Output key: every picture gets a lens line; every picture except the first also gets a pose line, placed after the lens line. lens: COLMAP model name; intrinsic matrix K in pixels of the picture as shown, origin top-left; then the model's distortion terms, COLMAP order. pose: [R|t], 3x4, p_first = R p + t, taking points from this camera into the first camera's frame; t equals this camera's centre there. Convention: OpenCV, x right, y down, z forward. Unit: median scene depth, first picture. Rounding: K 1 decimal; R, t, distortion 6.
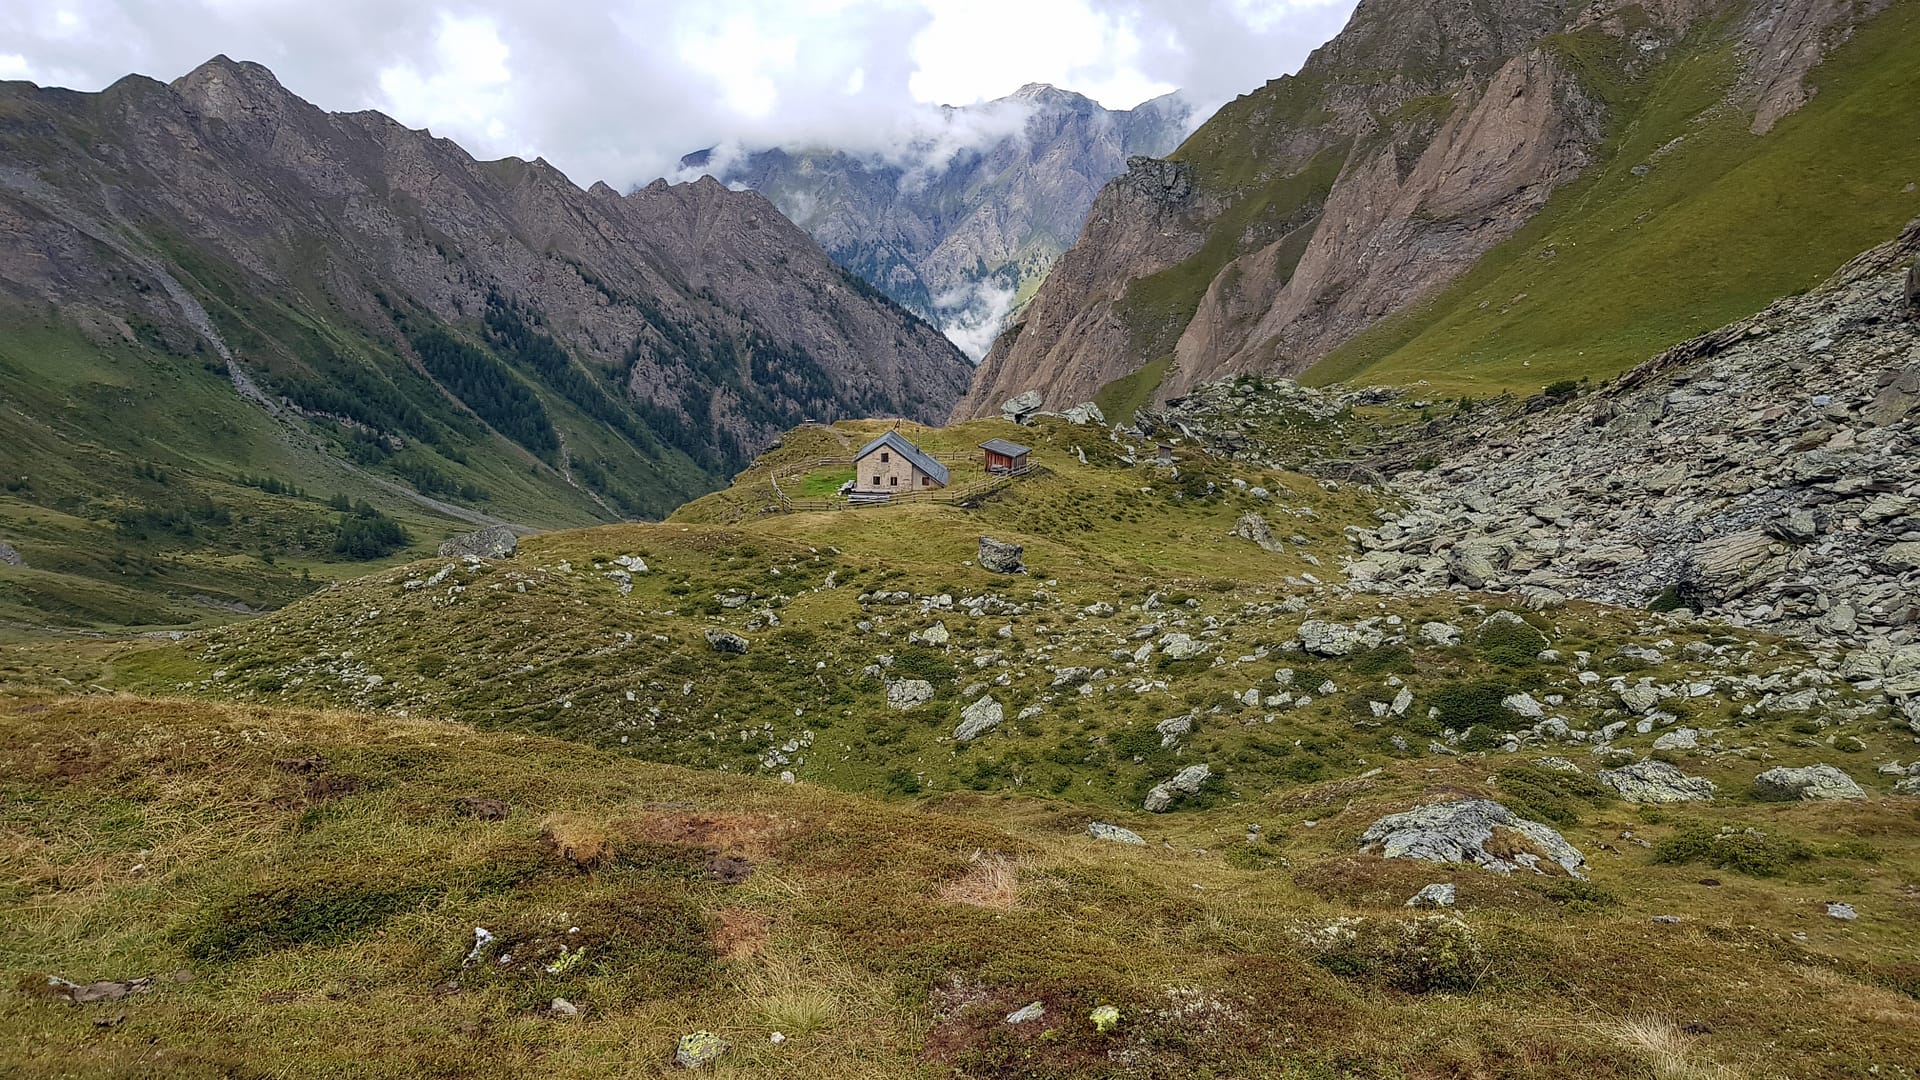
lens RADIAL K [[1522.2, 0, 948.1], [0, 1522.2, 527.8], [0, 0, 1]] dist [0.004740, -0.001430]
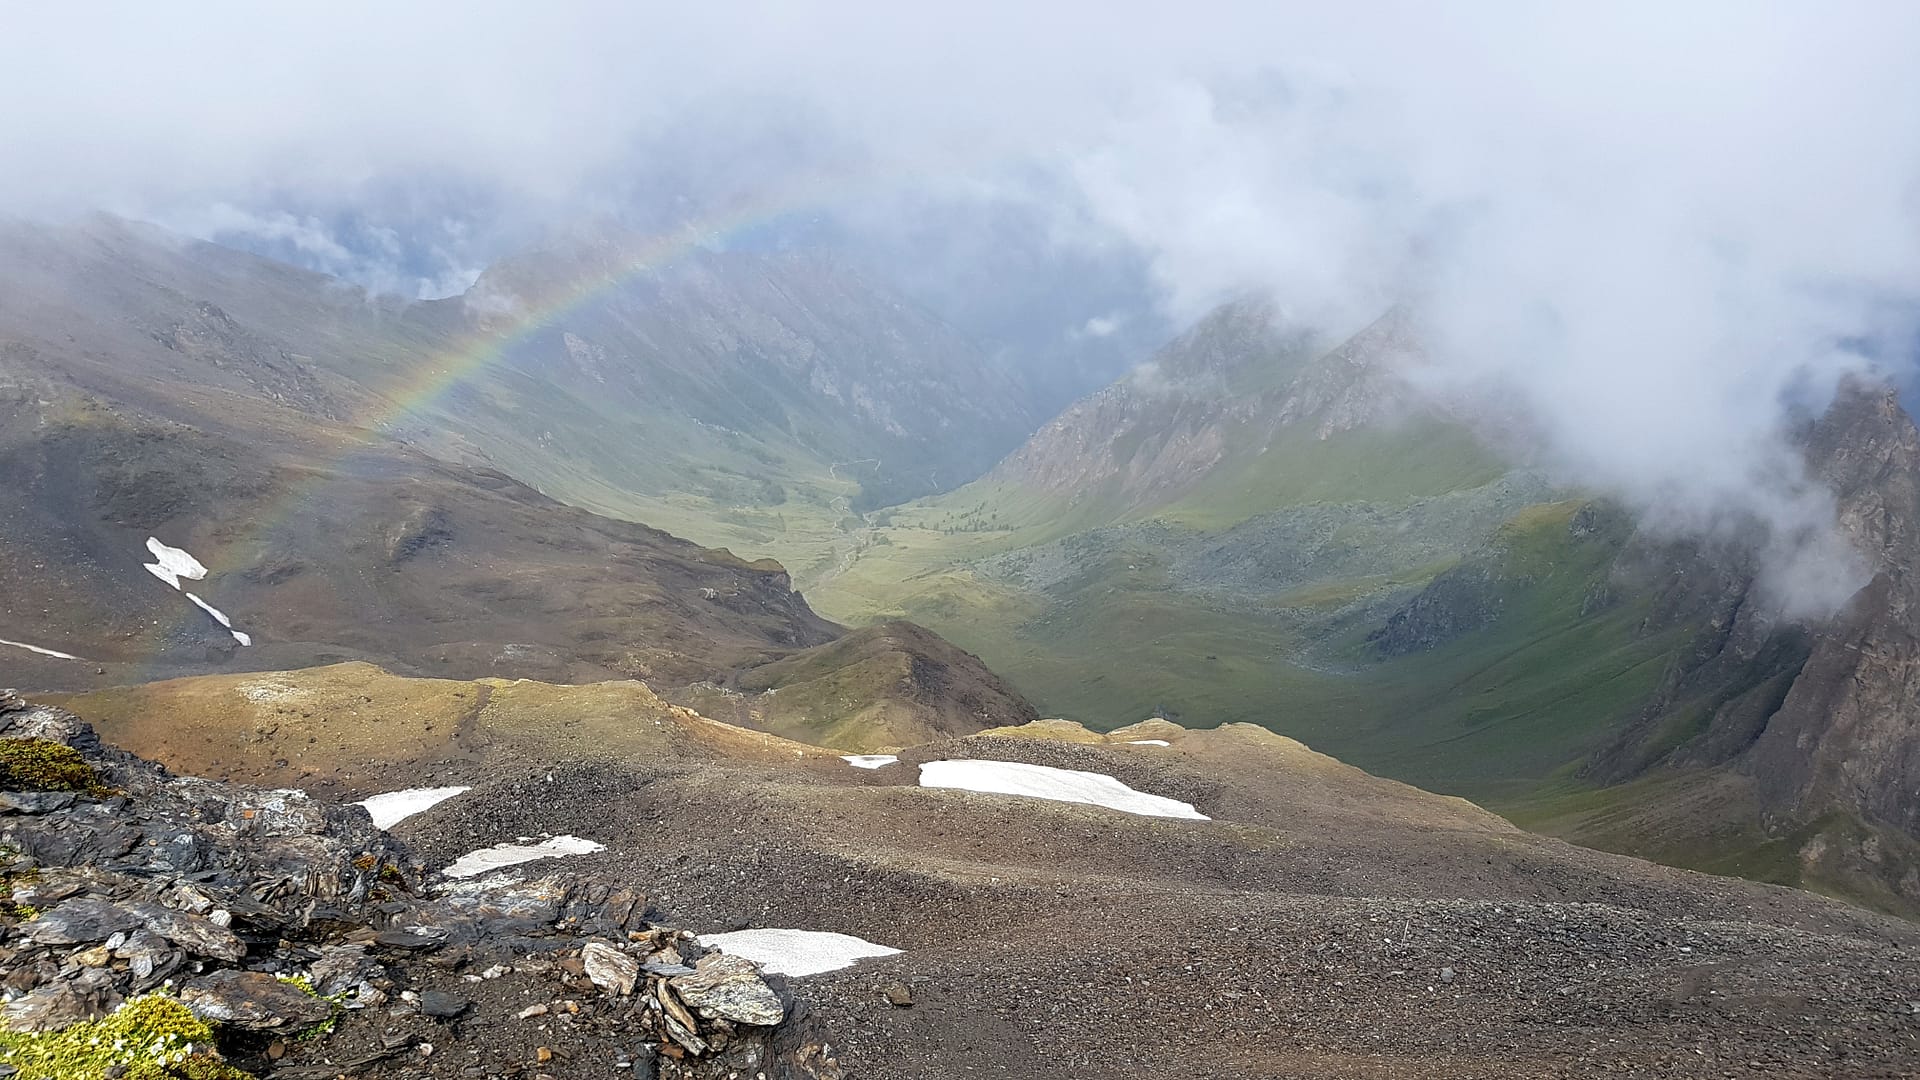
lens RADIAL K [[1522.2, 0, 944.3], [0, 1522.2, 539.1], [0, 0, 1]] dist [0.004740, -0.001430]
pose [[0.996674, -0.023555, 0.078015, -0.195378], [0.013075, 0.991134, 0.132222, -0.147739], [-0.080438, -0.130763, 0.988145, -0.866296]]
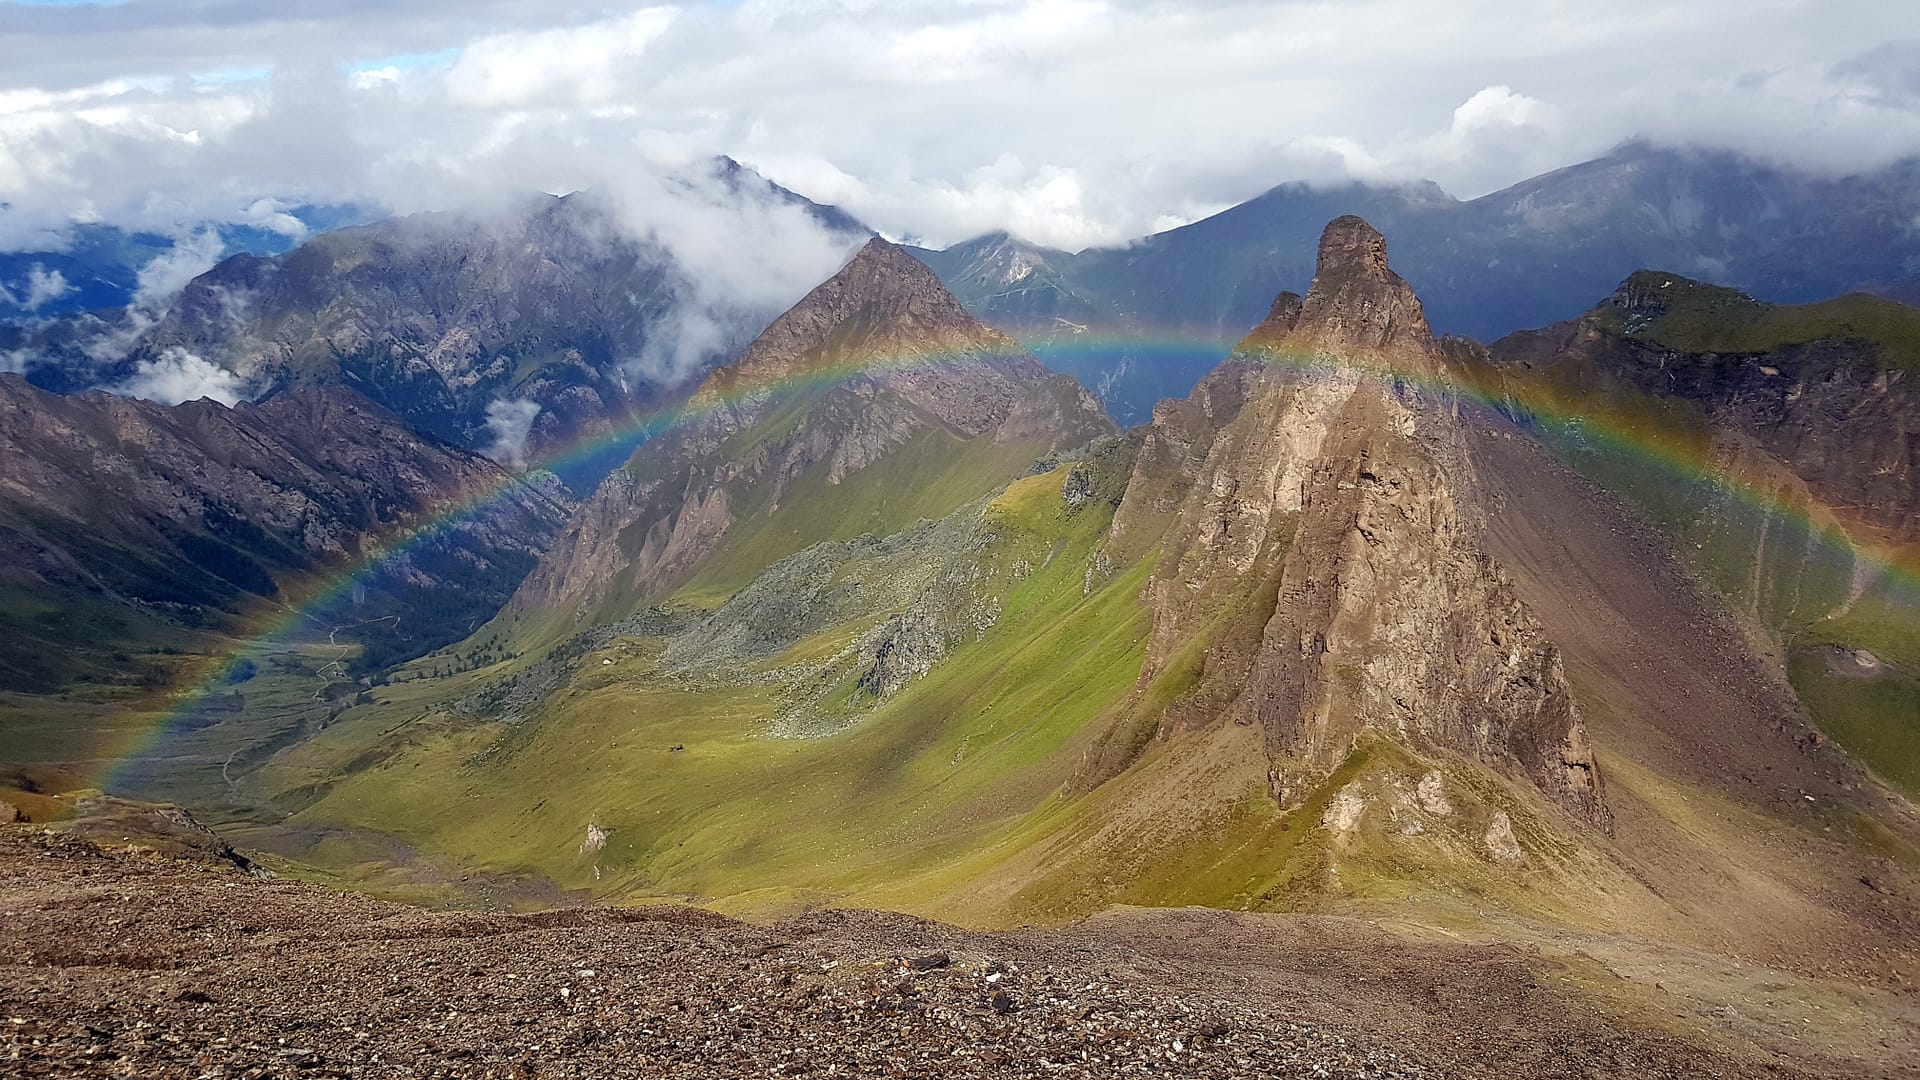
lens RADIAL K [[1522.2, 0, 950.6], [0, 1522.2, 497.1], [0, 0, 1]] dist [0.004740, -0.001430]
pose [[0.937479, -0.153395, 0.312415, -0.067832], [0.152713, 0.987907, 0.026809, -0.078127], [-0.312749, 0.022577, 0.949567, -0.712550]]
